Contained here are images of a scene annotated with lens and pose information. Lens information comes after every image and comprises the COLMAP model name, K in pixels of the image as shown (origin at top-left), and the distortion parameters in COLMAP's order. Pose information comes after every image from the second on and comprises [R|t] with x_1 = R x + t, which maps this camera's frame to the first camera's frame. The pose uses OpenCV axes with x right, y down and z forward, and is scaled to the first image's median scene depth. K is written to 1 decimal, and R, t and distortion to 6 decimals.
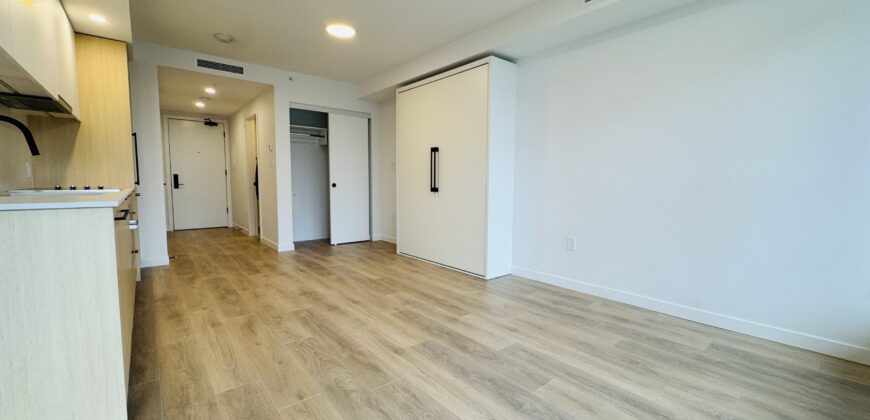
lens RADIAL K [[349.1, 0, 438.3], [0, 349.1, 206.0], [0, 0, 1]] dist [-0.003200, -0.000202]
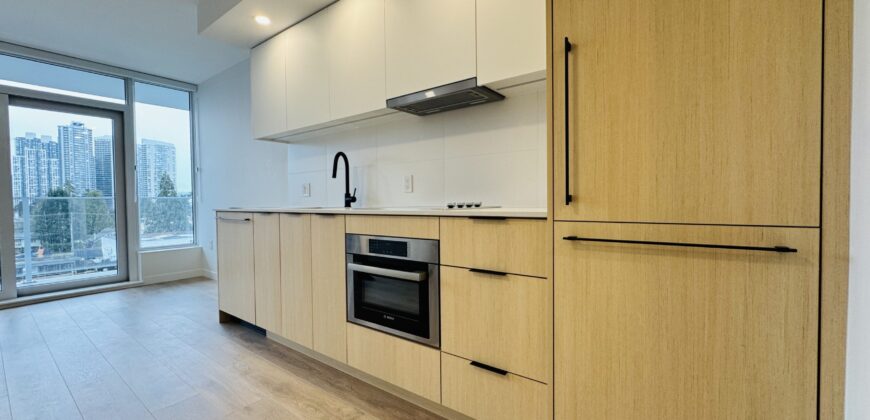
lens RADIAL K [[349.1, 0, 437.0], [0, 349.1, 208.8], [0, 0, 1]] dist [-0.003200, -0.000202]
pose [[-0.975420, 0.009970, -0.220129, -0.859584], [-0.010923, 0.995560, 0.093494, -0.108100], [0.220084, 0.093601, -0.970980, 1.623532]]
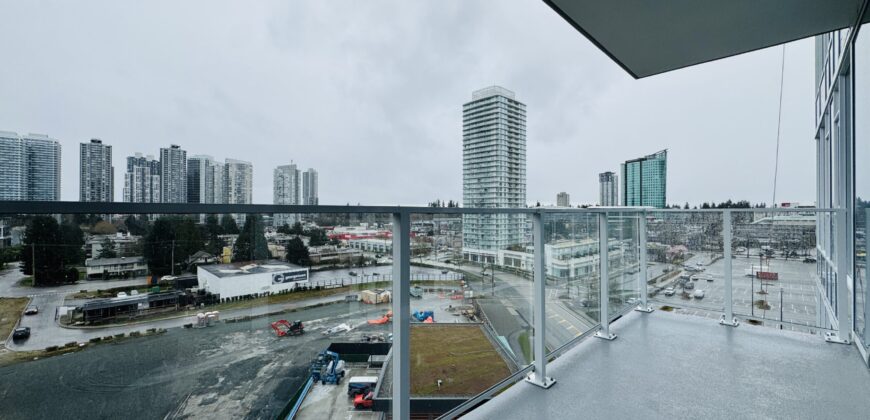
lens RADIAL K [[349.1, 0, 435.0], [0, 349.1, 209.3], [0, 0, 1]] dist [-0.003200, -0.000202]
pose [[-0.997503, -0.008382, -0.070129, 1.100980], [-0.013400, 0.997359, 0.071379, -3.126965], [0.069346, 0.072140, -0.994981, -0.016153]]
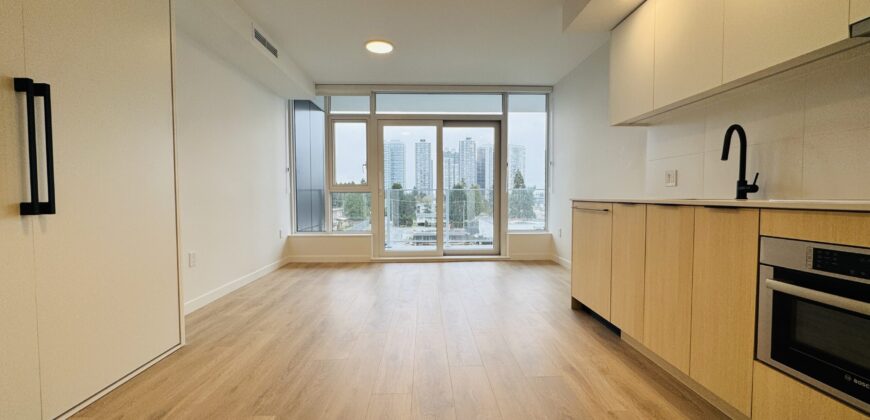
lens RADIAL K [[349.1, 0, 435.3], [0, 349.1, 209.2], [0, 0, 1]] dist [-0.003200, -0.000202]
pose [[-0.783679, -0.029335, 0.620473, -0.783067], [0.042597, 0.993995, 0.100796, -0.097292], [-0.619703, 0.105422, -0.777724, 1.570657]]
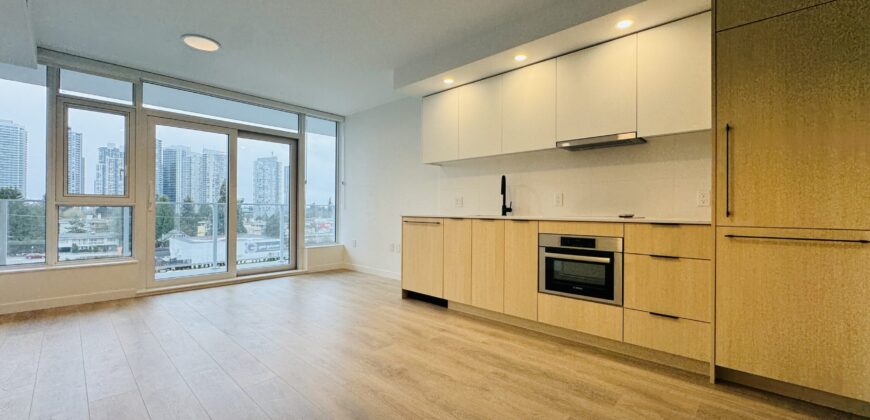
lens RADIAL K [[349.1, 0, 436.4], [0, 349.1, 209.6], [0, 0, 1]] dist [-0.003200, -0.000202]
pose [[-0.993177, -0.013108, -0.115881, -0.425960], [-0.021417, 0.997264, 0.070752, -0.129389], [0.114637, 0.072751, -0.990740, 1.897777]]
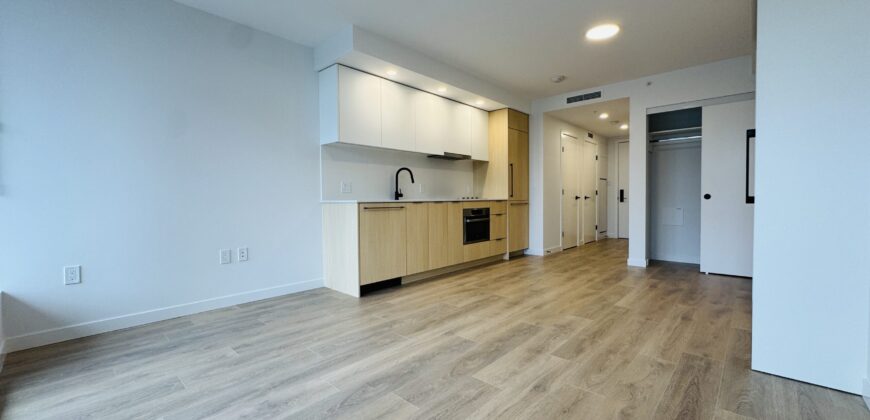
lens RADIAL K [[349.1, 0, 435.6], [0, 349.1, 208.0], [0, 0, 1]] dist [-0.003200, -0.000202]
pose [[0.131137, 0.016601, -0.991225, 0.788446], [-0.061475, 0.998072, 0.008583, -0.007514], [0.989456, 0.059810, 0.131905, 0.593499]]
